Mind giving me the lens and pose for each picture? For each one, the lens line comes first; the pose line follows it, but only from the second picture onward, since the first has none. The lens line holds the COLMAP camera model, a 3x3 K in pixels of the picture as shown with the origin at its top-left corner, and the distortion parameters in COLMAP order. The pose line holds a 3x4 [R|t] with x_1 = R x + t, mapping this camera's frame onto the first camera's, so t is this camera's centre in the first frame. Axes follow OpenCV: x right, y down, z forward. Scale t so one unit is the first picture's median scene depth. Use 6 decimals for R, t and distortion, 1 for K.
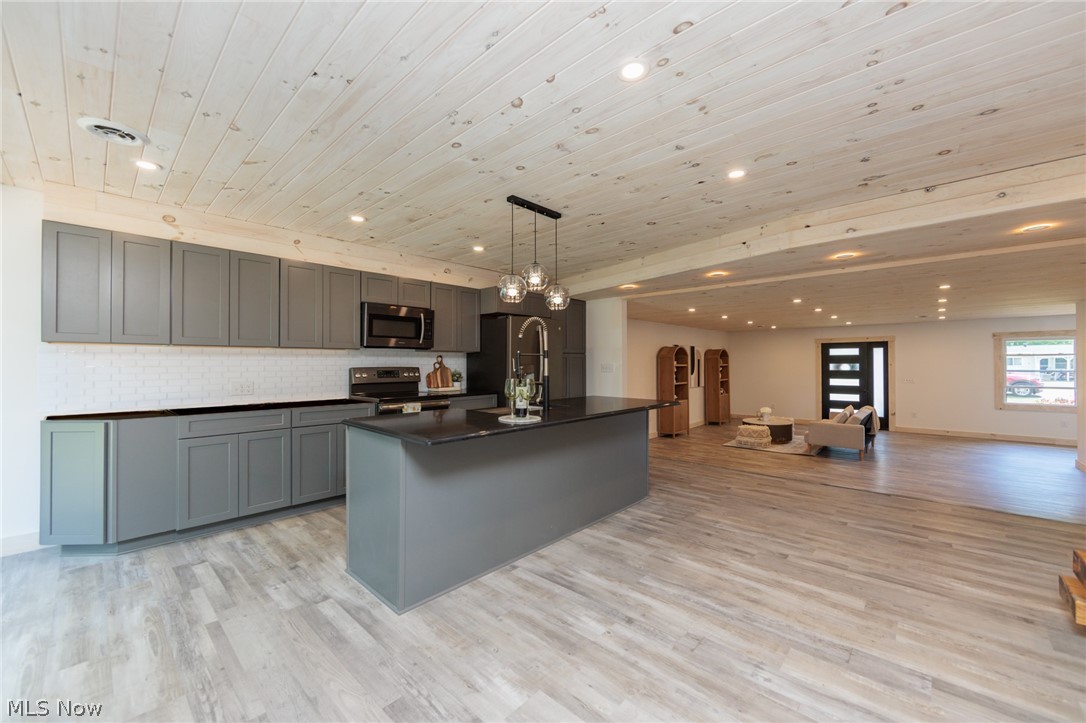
lens RADIAL K [[428.7, 0, 537.4], [0, 428.7, 360.3], [0, 0, 1]] dist [-0.002488, 0.000426]
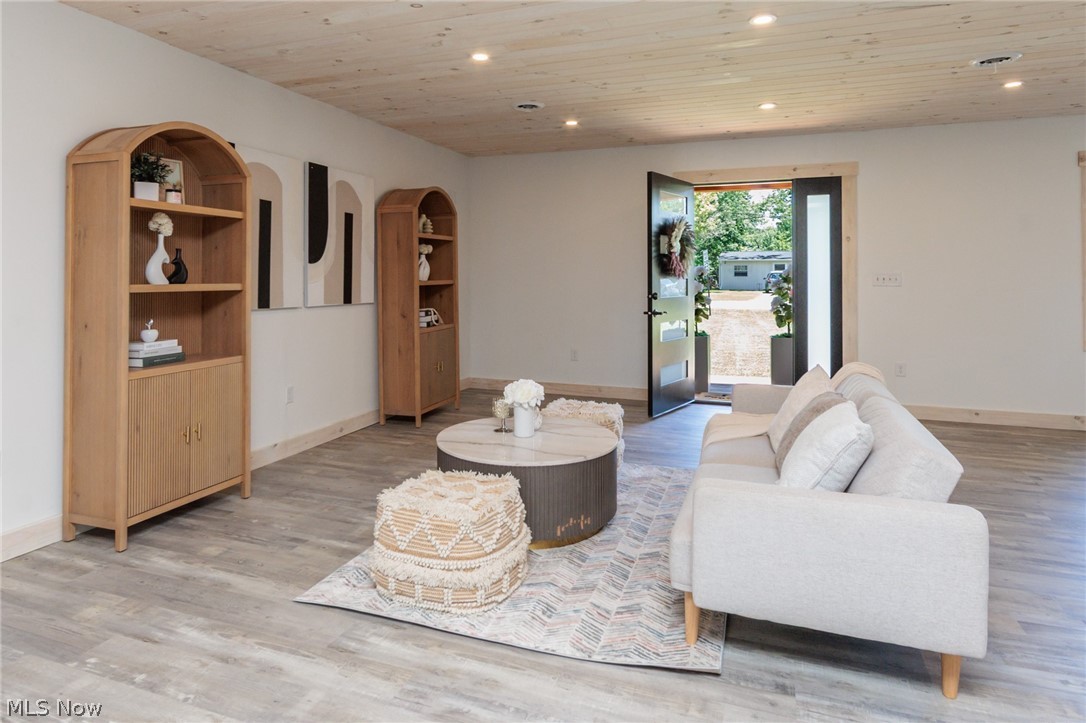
lens RADIAL K [[660.8, 0, 522.2], [0, 660.8, 285.0], [0, 0, 1]] dist [0.003986, -0.000225]
pose [[0.924935, -0.001575, 0.380123, 1.068341], [-0.007175, 0.999741, 0.021602, 0.125931], [-0.380058, -0.022708, 0.924684, 1.786791]]
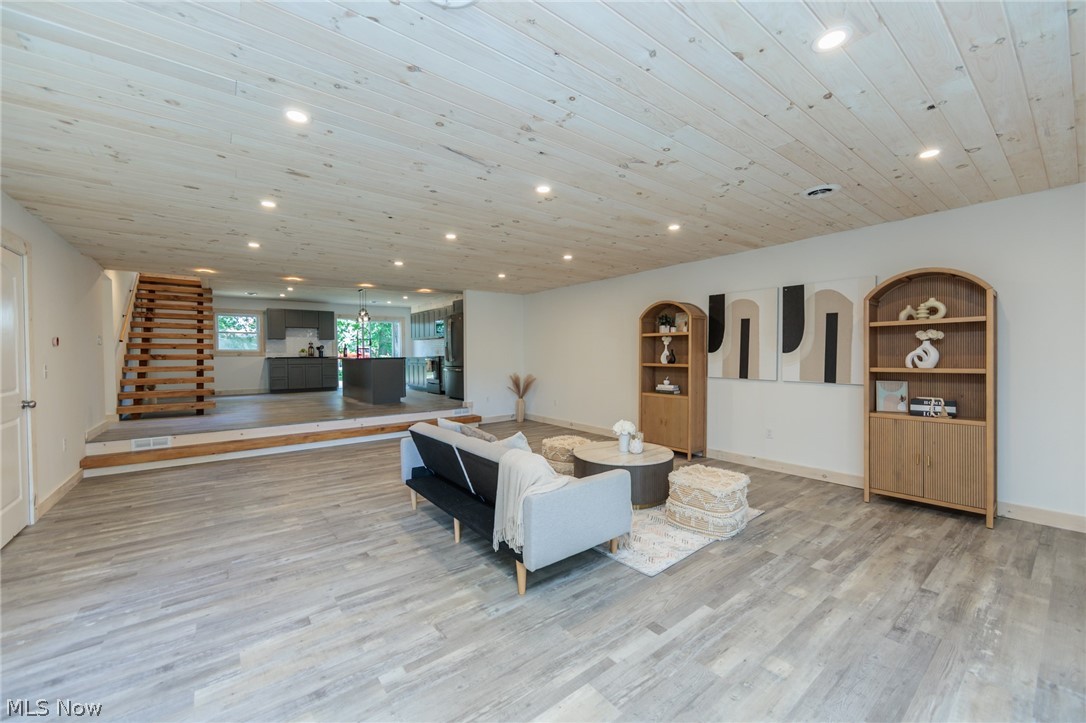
lens RADIAL K [[428.7, 0, 547.3], [0, 428.7, 361.9], [0, 0, 1]] dist [-0.002488, 0.000426]
pose [[-0.162884, 0.023094, -0.986375, 2.728739], [0.015521, 0.999662, 0.020842, 0.101397], [0.986523, -0.011915, -0.163187, 2.740031]]
